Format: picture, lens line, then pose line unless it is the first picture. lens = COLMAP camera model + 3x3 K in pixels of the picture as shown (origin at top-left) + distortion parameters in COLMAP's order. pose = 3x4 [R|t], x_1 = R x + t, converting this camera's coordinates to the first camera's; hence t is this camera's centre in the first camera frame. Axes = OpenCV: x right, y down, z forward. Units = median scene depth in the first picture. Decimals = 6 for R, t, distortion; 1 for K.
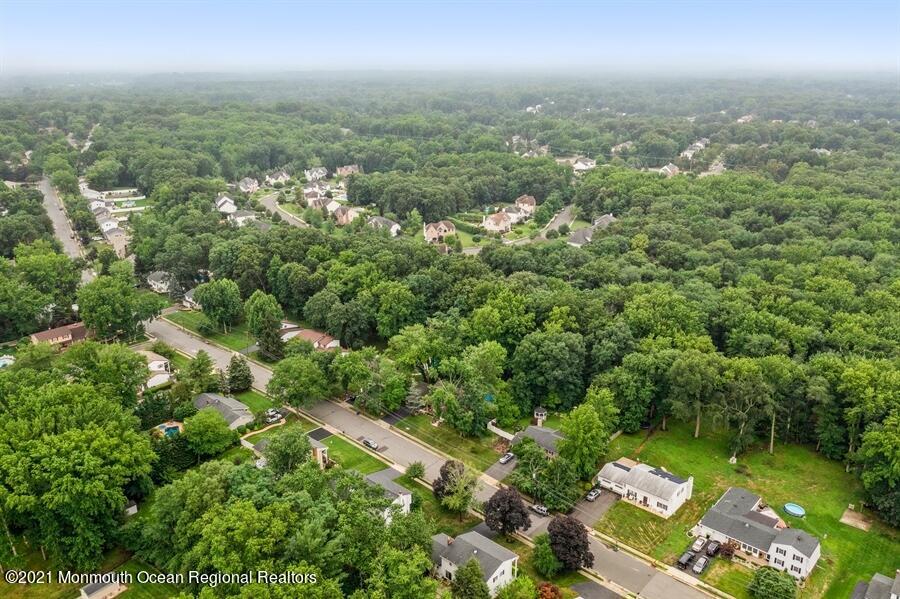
lens RADIAL K [[709.1, 0, 454.4], [0, 709.1, 299.3], [0, 0, 1]] dist [-0.013863, 0.006117]
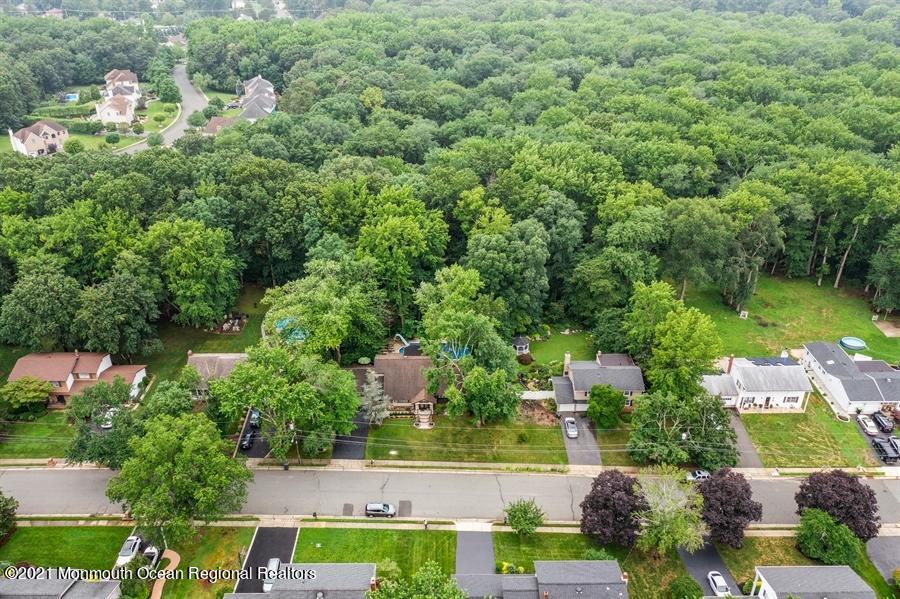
lens RADIAL K [[709.1, 0, 447.7], [0, 709.1, 294.8], [0, 0, 1]] dist [-0.013863, 0.006117]
pose [[0.742624, -0.318620, 0.589059, -0.342304], [0.217556, 0.946645, 0.237765, -0.069461], [-0.633387, -0.048417, 0.772319, 0.546515]]
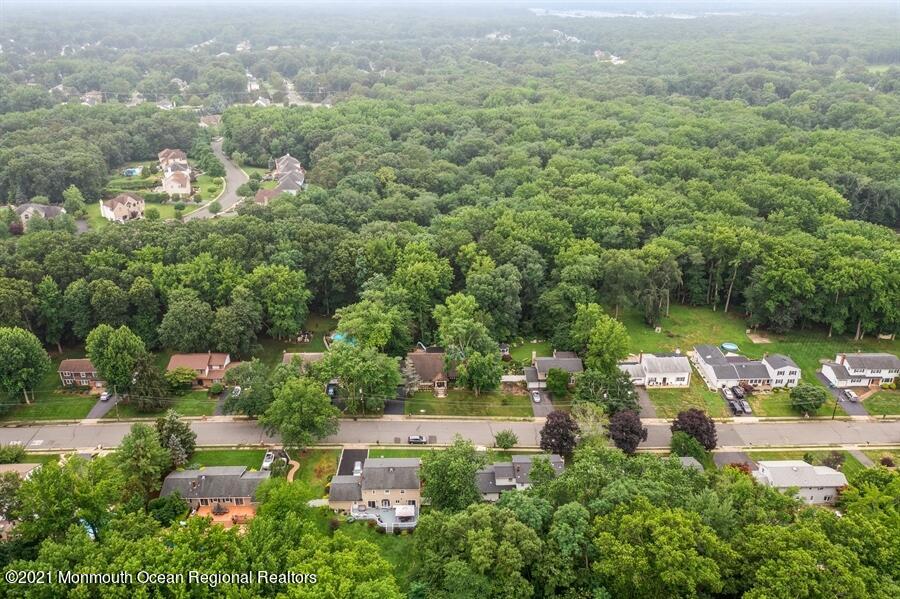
lens RADIAL K [[709.1, 0, 450.7], [0, 709.1, 297.8], [0, 0, 1]] dist [-0.013863, 0.006117]
pose [[0.724188, -0.277408, 0.631345, -0.587246], [0.219450, 0.960633, 0.170372, -0.105313], [-0.653753, 0.015168, 0.756556, 0.298278]]
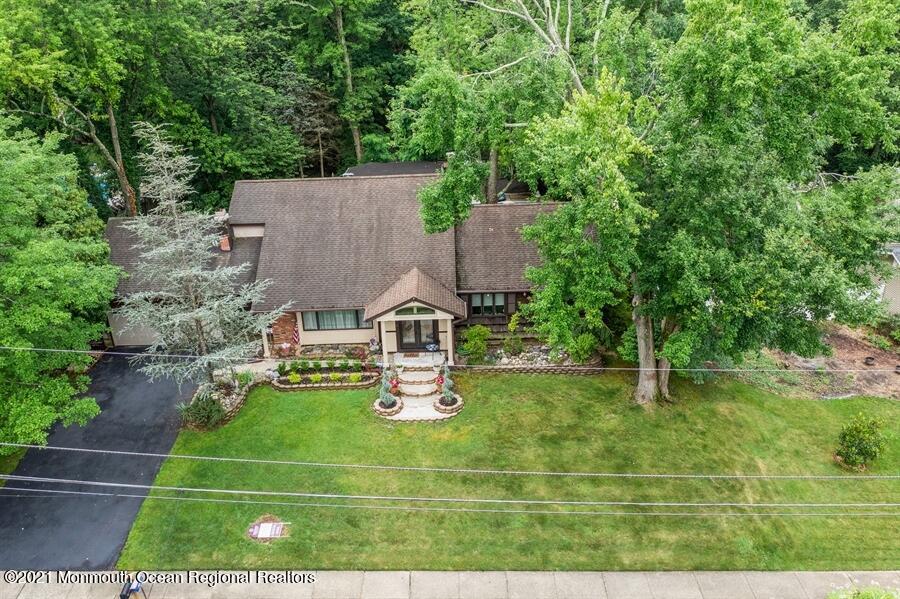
lens RADIAL K [[709.1, 0, 447.3], [0, 709.1, 300.9], [0, 0, 1]] dist [-0.013863, 0.006117]
pose [[0.739179, -0.299147, 0.603428, -0.106320], [0.243847, 0.954031, 0.174252, 0.136644], [-0.627816, 0.018341, 0.778146, 0.914508]]
